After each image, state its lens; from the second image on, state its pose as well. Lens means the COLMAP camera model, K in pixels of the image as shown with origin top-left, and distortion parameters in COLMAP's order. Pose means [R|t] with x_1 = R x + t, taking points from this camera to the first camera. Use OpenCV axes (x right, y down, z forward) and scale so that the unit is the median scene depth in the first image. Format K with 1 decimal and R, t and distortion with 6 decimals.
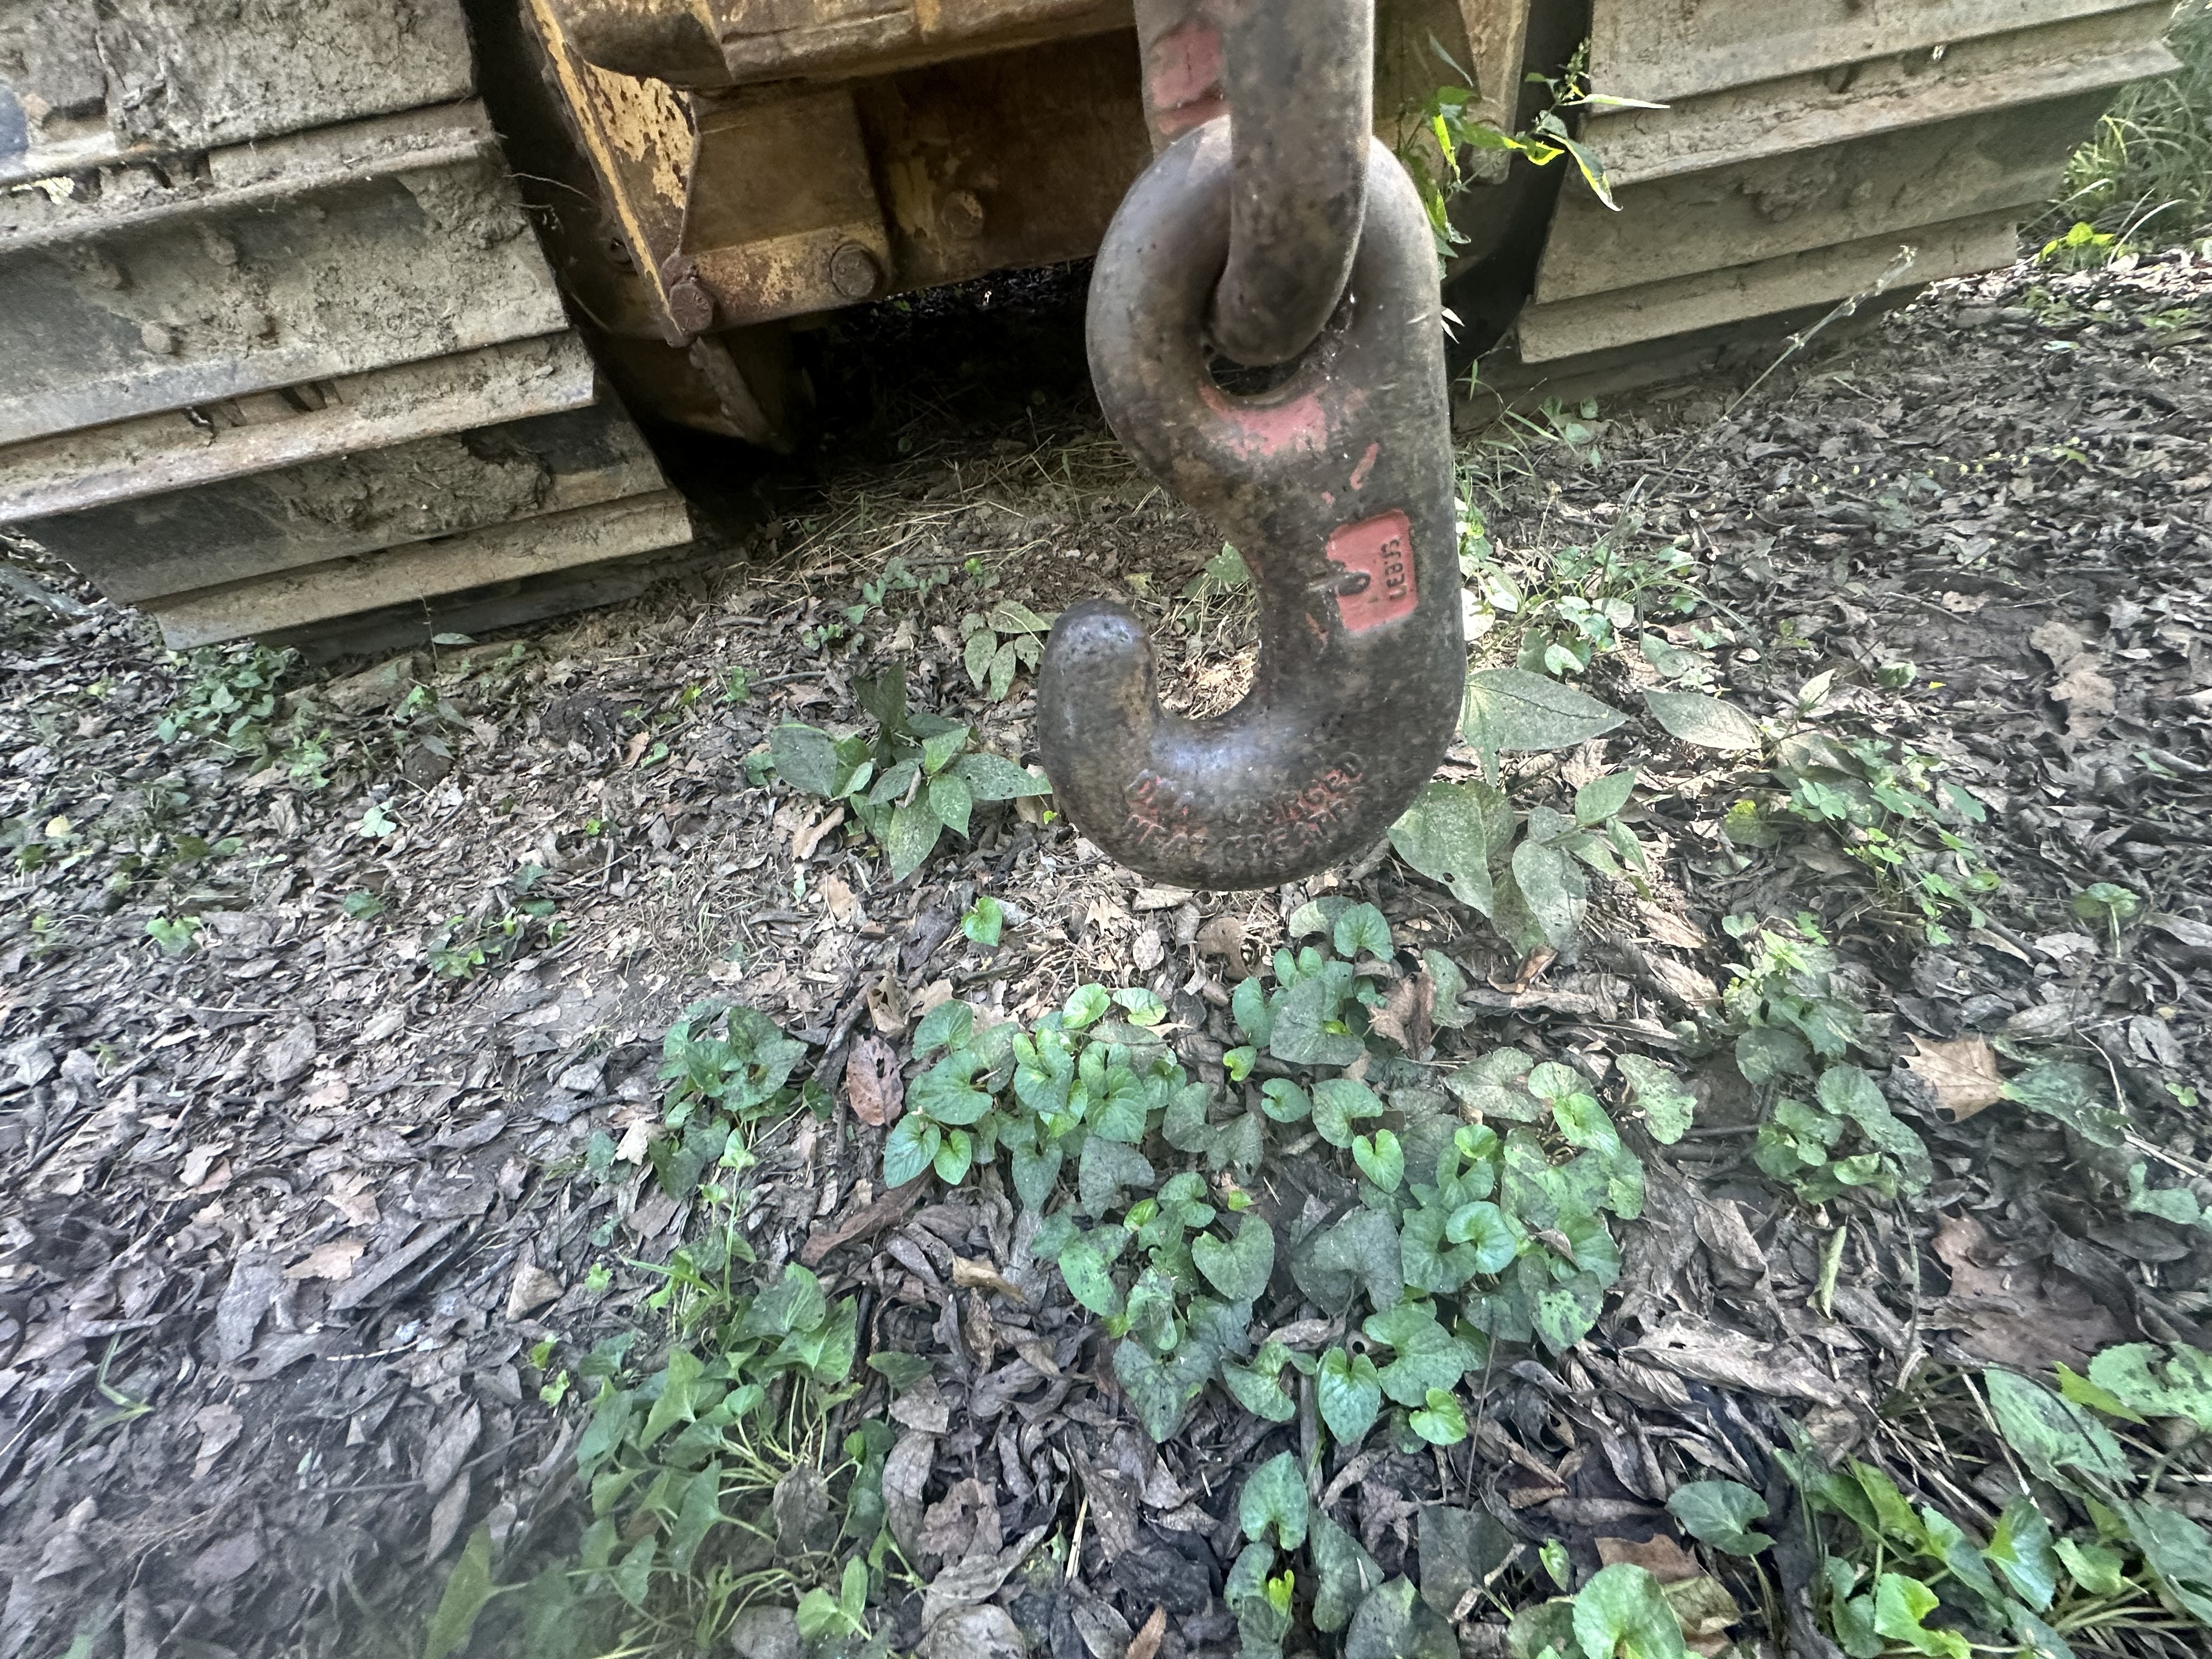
lens RADIAL K [[877.3, 0, 1107.5], [0, 877.3, 833.5], [0, 0, 1]] dist [-0.001777, -0.000347]
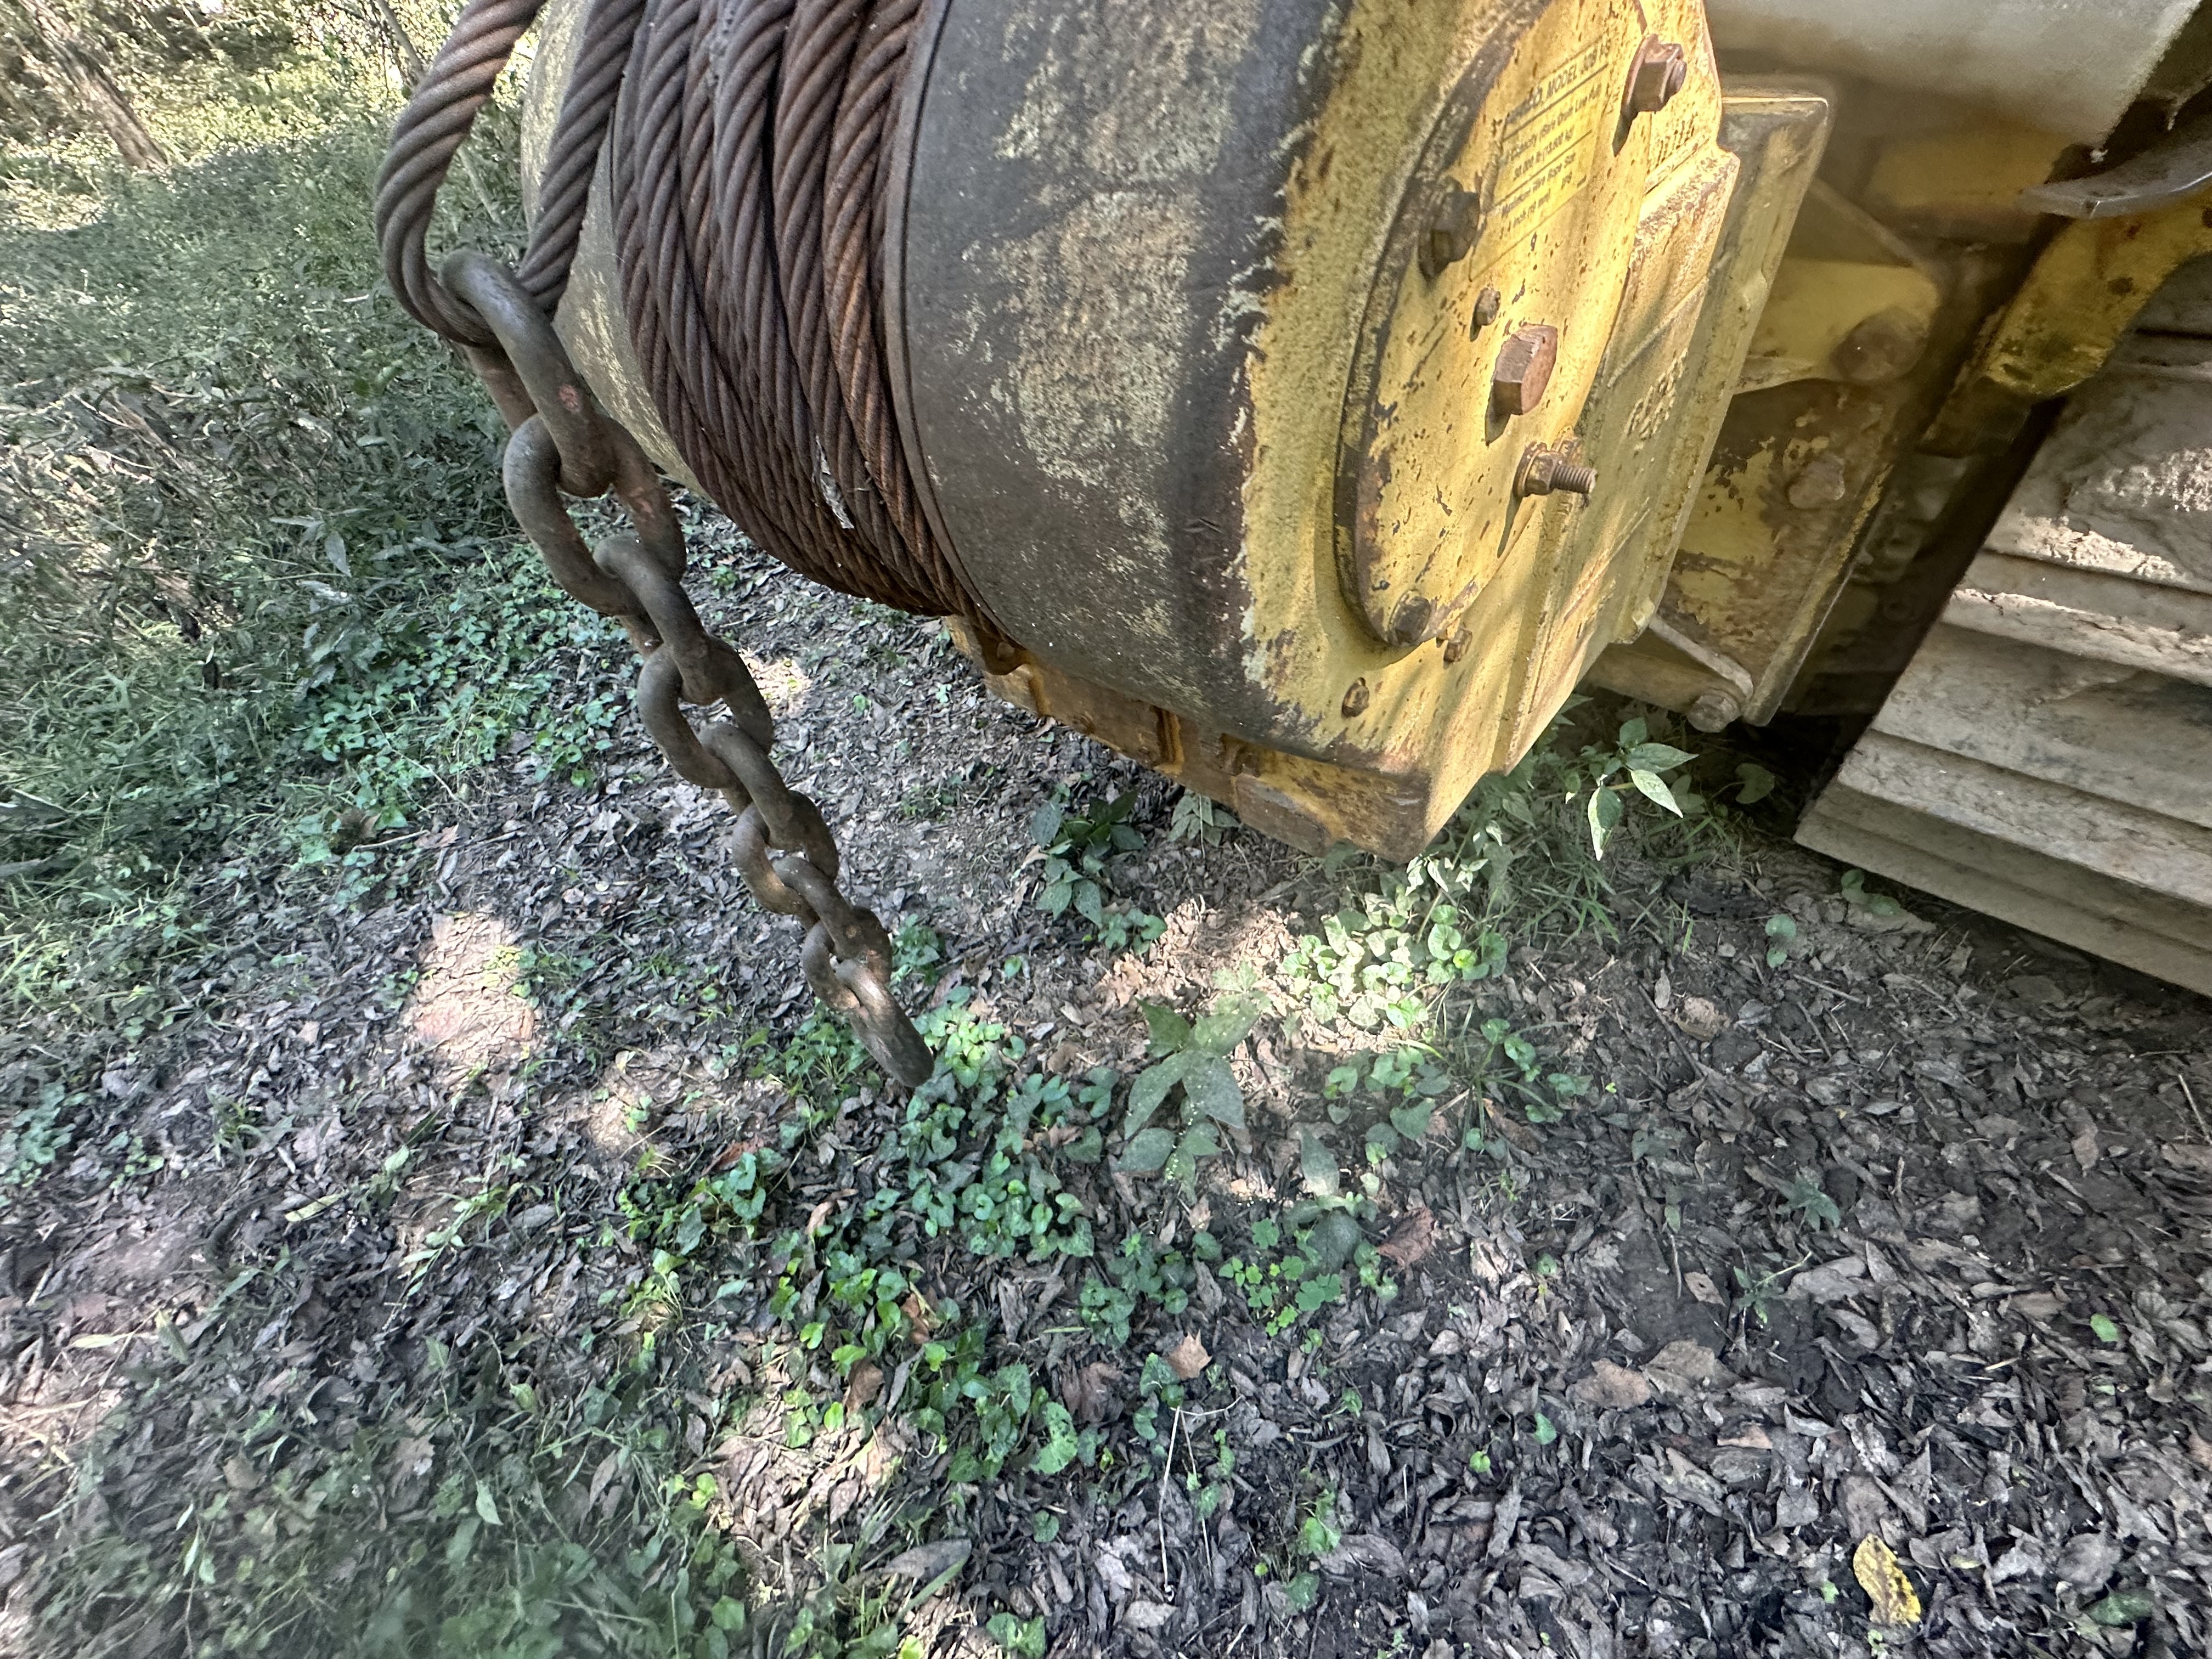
lens RADIAL K [[885.2, 0, 1102.3], [0, 885.2, 827.9], [0, 0, 1]] dist [-0.005450, 0.000648]
pose [[0.641177, 0.603425, -0.474100, 0.891678], [-0.440938, 0.795333, 0.415956, -1.261896], [0.628066, -0.057653, 0.776022, -0.587126]]
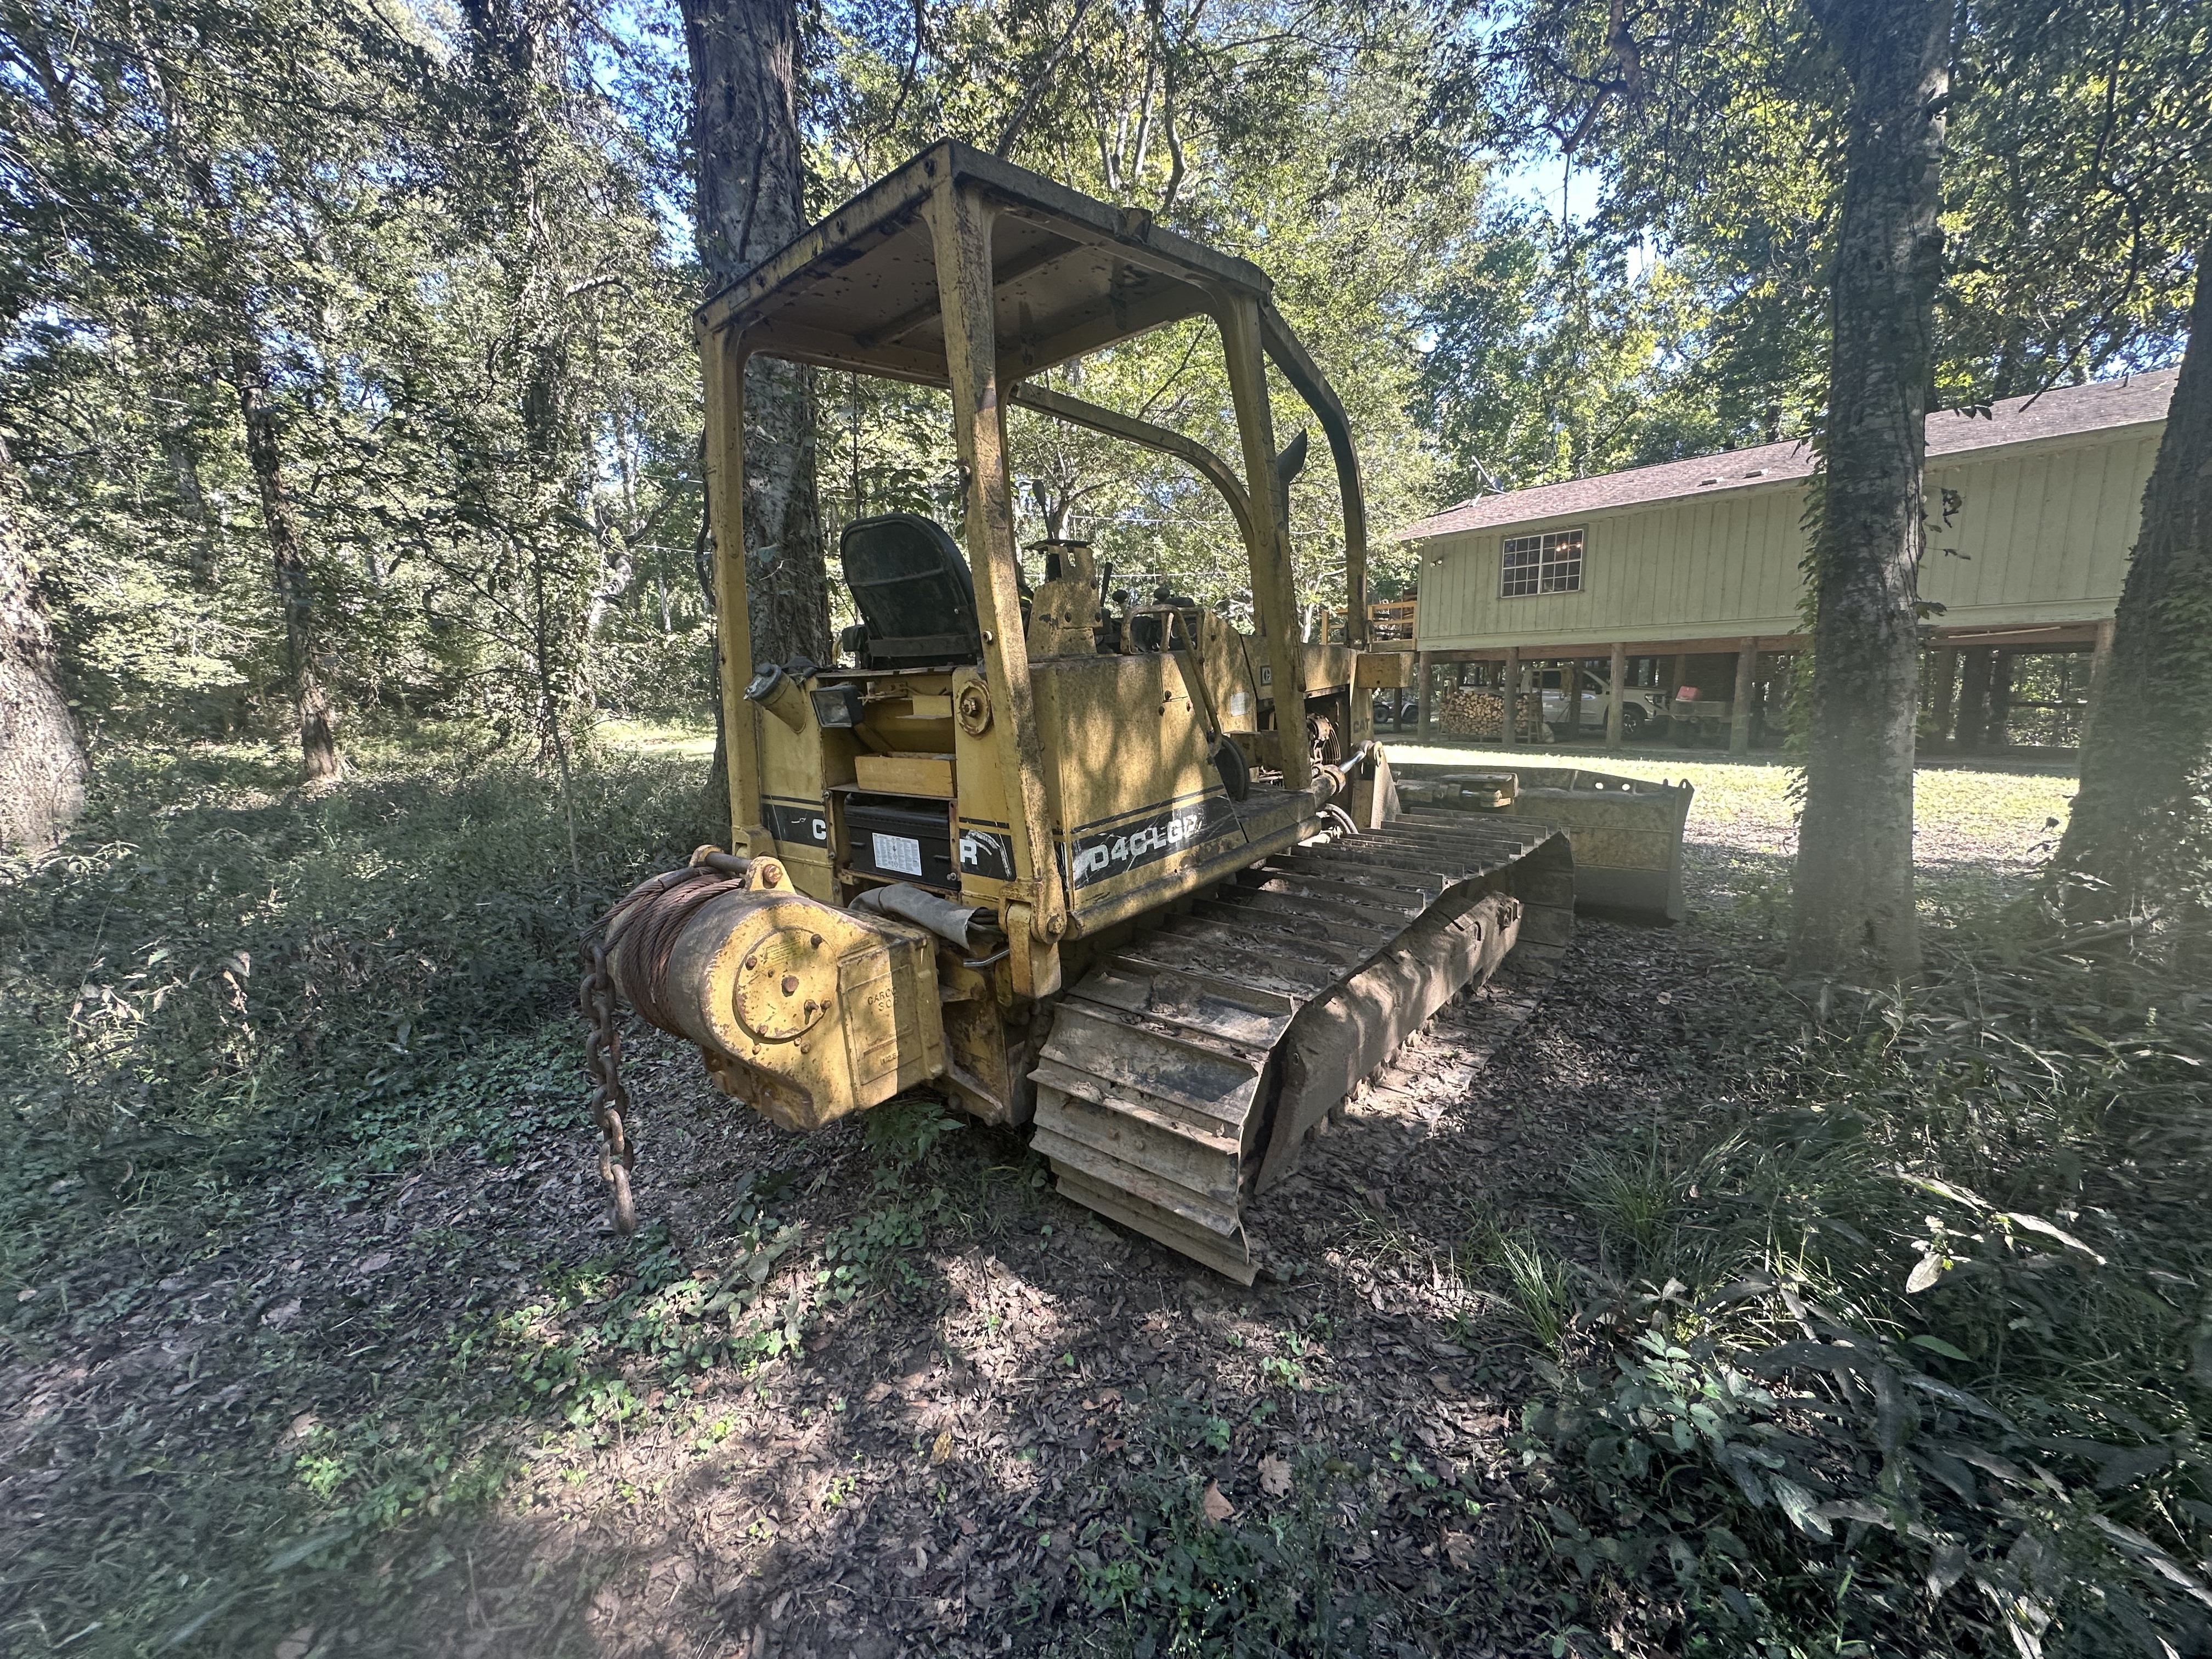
lens RADIAL K [[881.0, 0, 1107.9], [0, 881.0, 828.6], [0, 0, 1]] dist [-0.004519, 0.000807]
pose [[0.646006, 0.259438, -0.717892, 4.037850], [-0.520808, 0.837370, -0.166042, -2.080590], [0.558064, 0.481148, 0.676063, -1.927659]]
